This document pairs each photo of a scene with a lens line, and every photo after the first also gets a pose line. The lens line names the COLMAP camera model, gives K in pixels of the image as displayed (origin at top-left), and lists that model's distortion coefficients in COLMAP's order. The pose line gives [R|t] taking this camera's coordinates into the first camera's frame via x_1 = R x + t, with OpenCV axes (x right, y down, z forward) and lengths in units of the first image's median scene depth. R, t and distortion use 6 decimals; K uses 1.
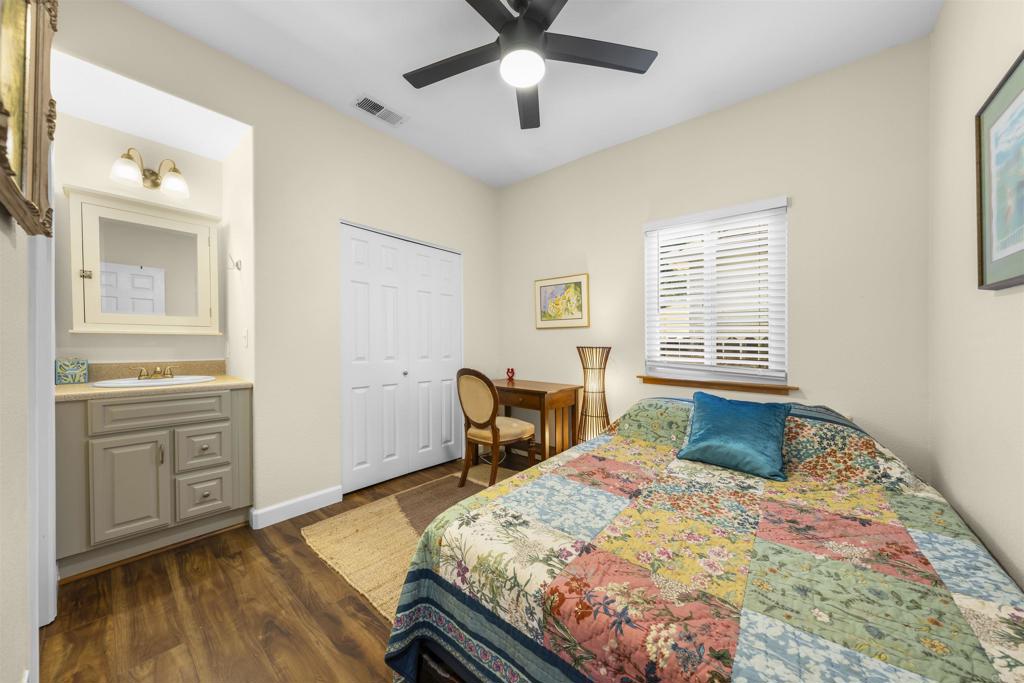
lens RADIAL K [[353.5, 0, 492.8], [0, 353.5, 342.3], [0, 0, 1]] dist [0.001079, -0.000085]
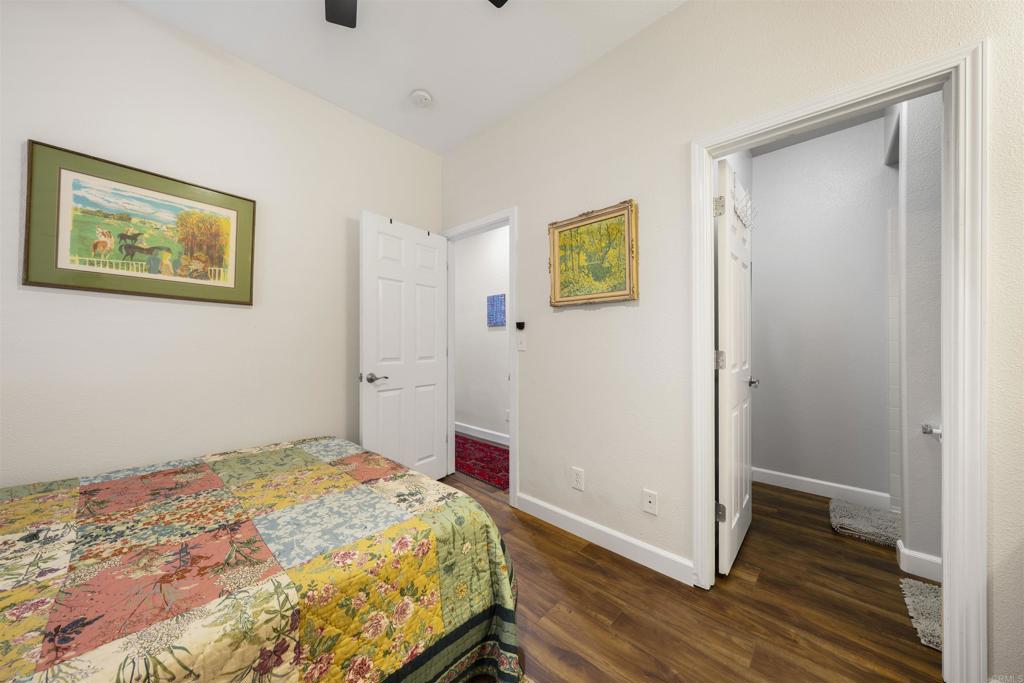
lens RADIAL K [[353.5, 0, 492.8], [0, 353.5, 342.3], [0, 0, 1]] dist [0.001079, -0.000085]
pose [[-0.998678, -0.027916, 0.043160, -0.211846], [-0.028070, 0.999602, -0.002963, 0.007699], [-0.043060, -0.004170, -0.999064, 1.820064]]
